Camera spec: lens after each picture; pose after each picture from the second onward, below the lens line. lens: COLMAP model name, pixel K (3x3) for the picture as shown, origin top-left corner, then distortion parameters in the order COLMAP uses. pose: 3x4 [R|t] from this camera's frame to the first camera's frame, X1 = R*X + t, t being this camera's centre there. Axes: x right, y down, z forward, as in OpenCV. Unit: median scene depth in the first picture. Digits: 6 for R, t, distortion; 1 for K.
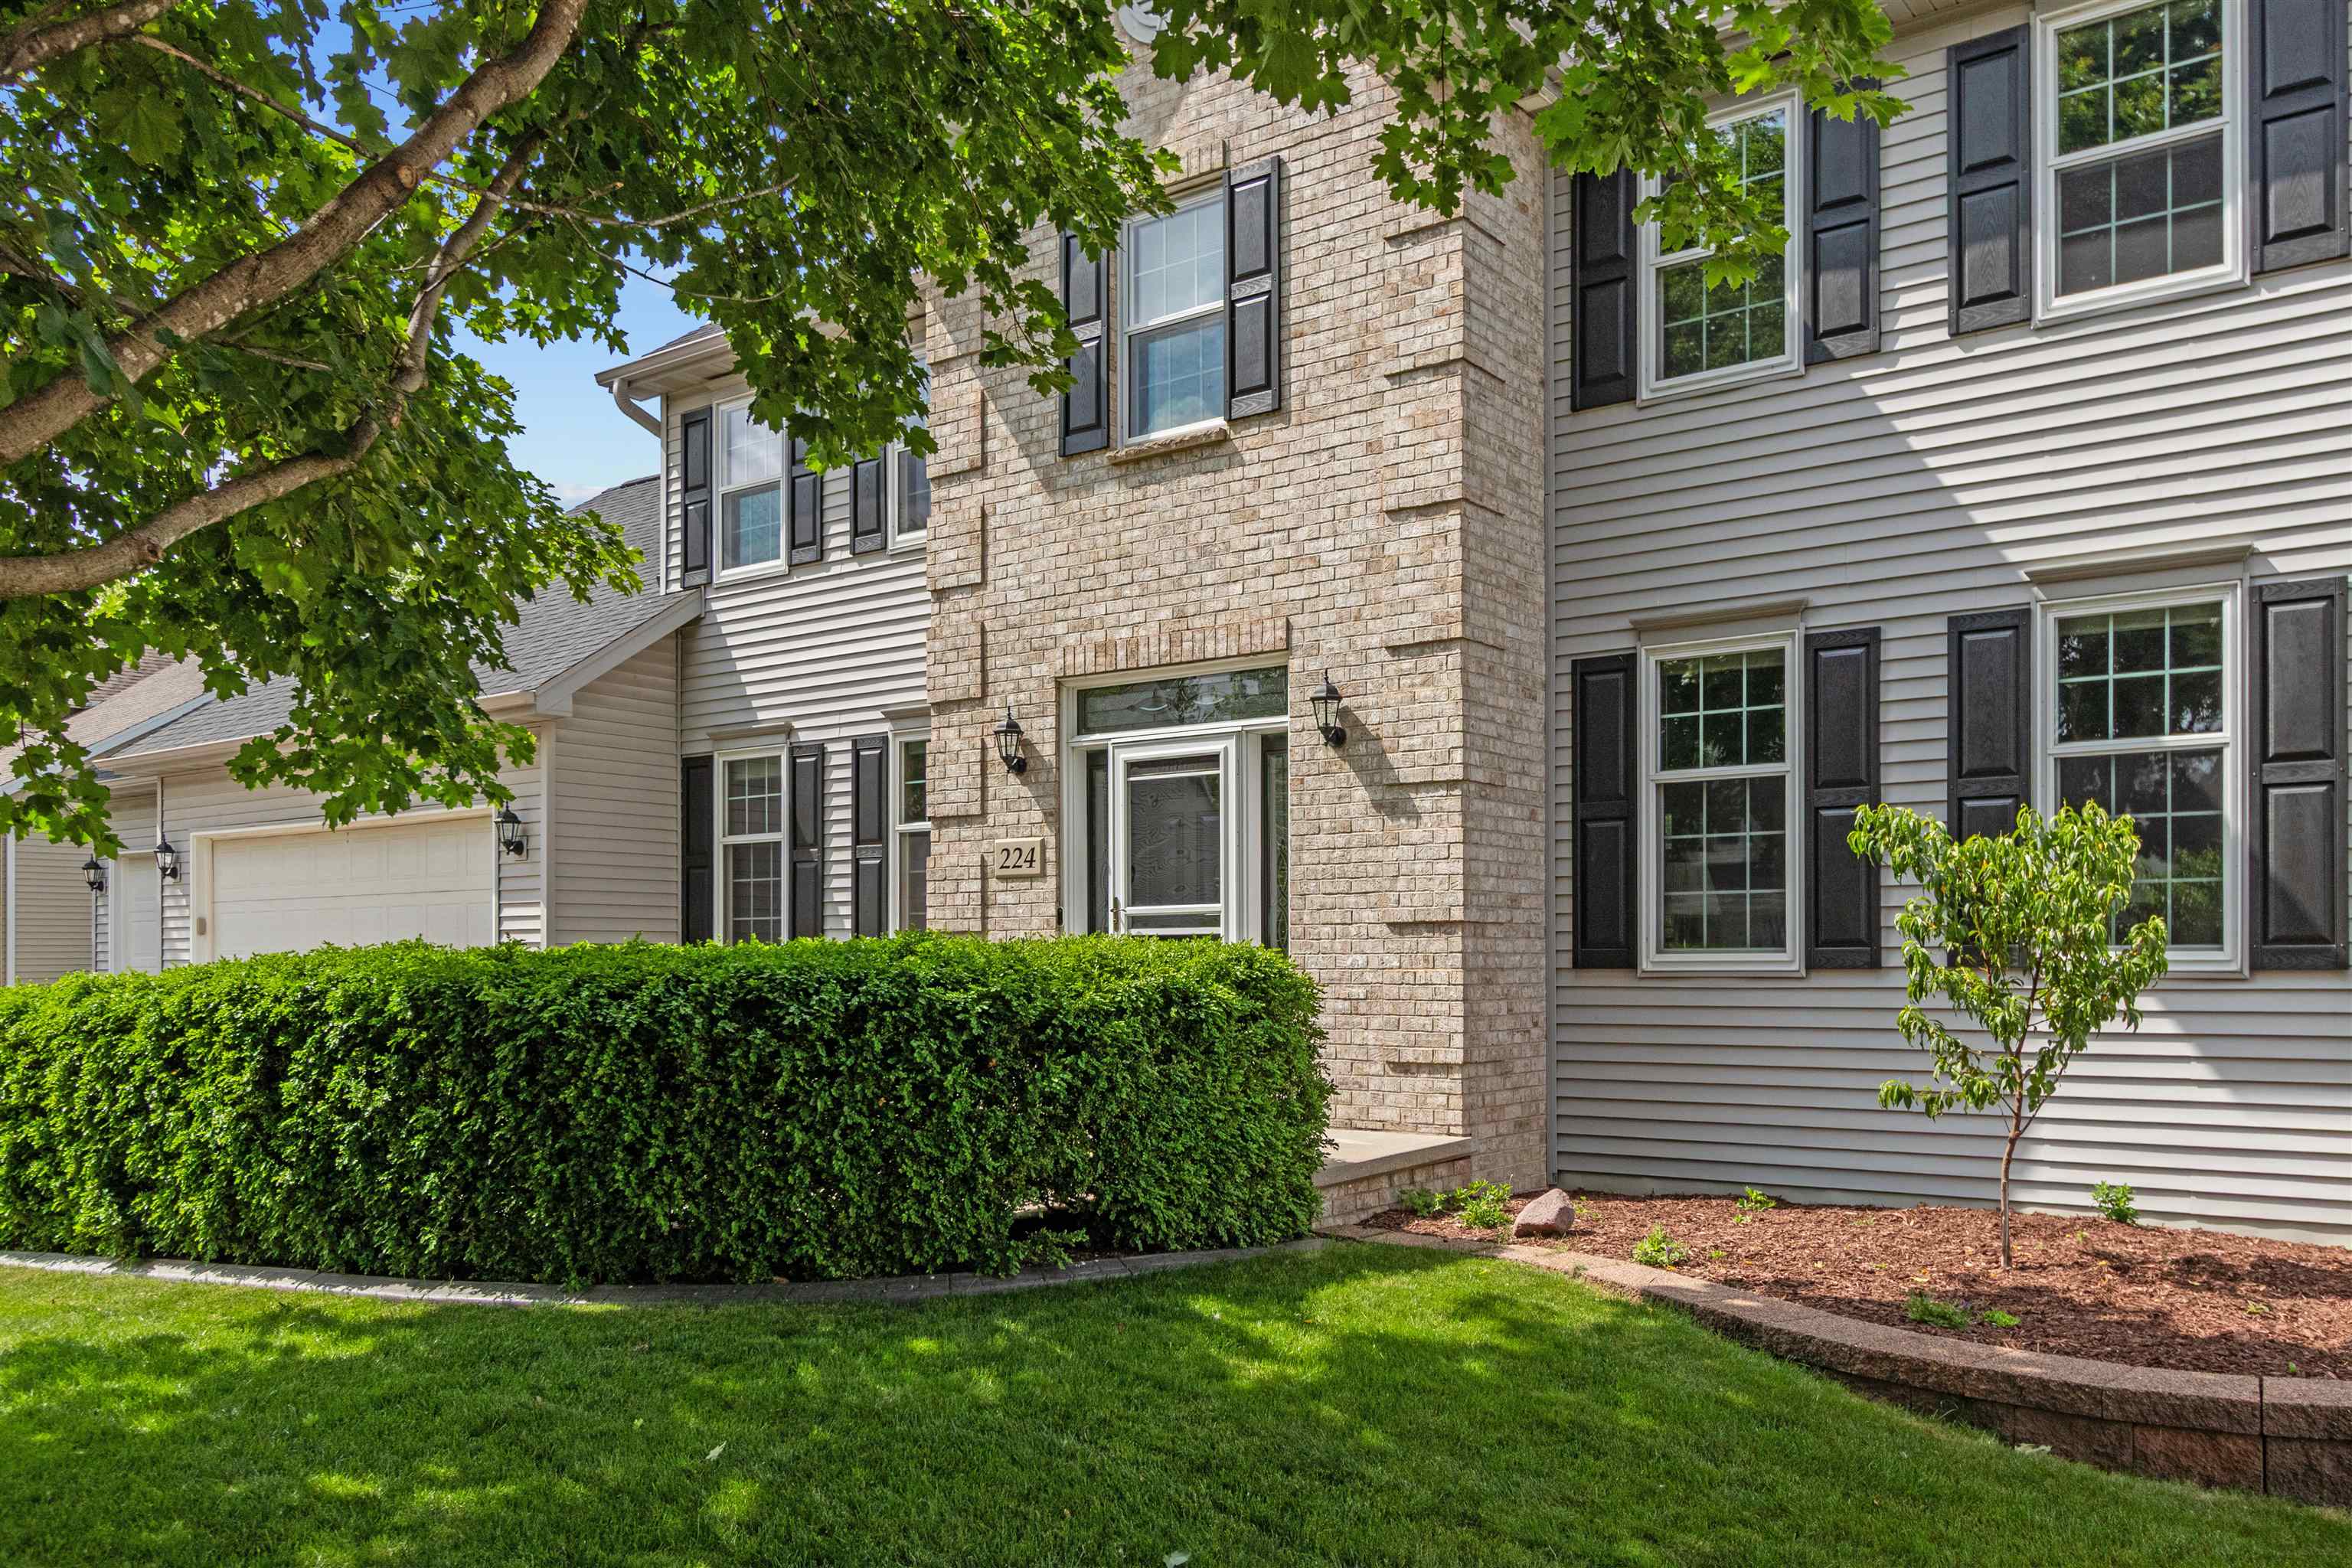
lens RADIAL K [[1902.5, 0, 1158.7], [0, 1902.5, 957.8], [0, 0, 1]] dist [0.000346, 0.015460]
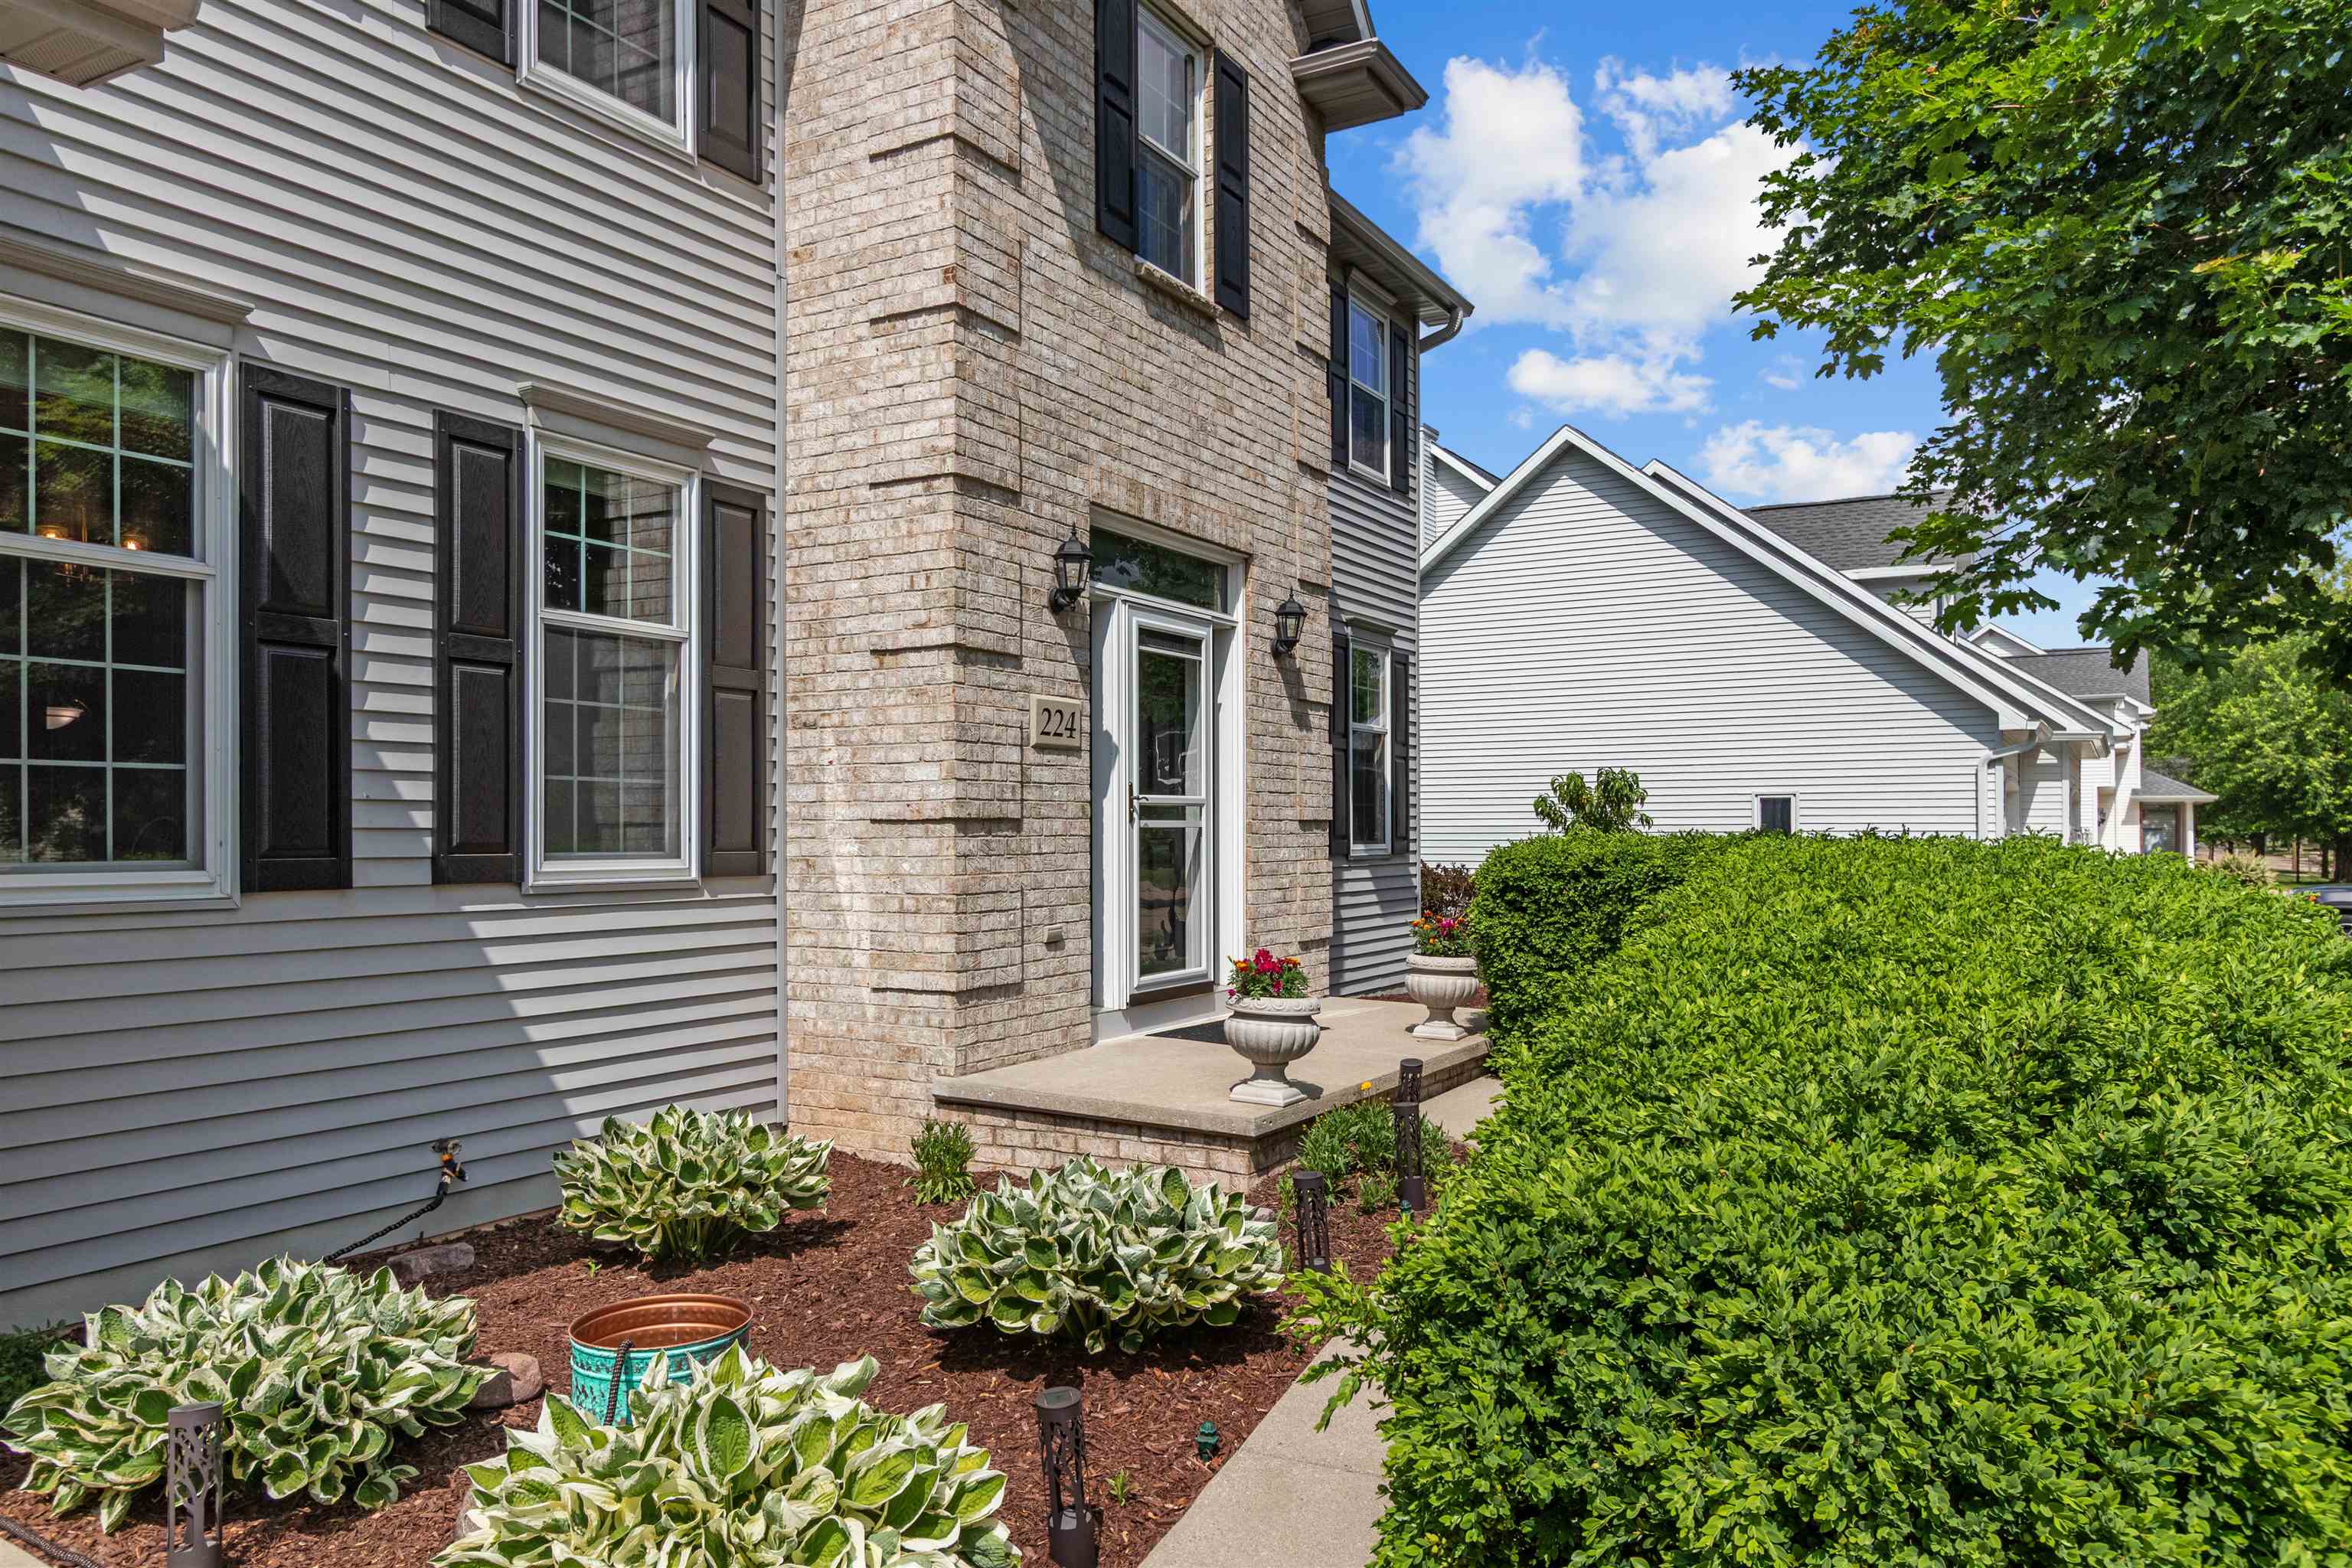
lens RADIAL K [[1666.1, 0, 1194.3], [0, 1666.1, 830.9], [0, 0, 1]] dist [0.007988, 0.000593]
pose [[-0.170188, 0.005309, 0.985397, -0.791007], [0.002624, 0.999984, -0.004934, -0.006653], [-0.985408, 0.001746, -0.170199, 1.138516]]
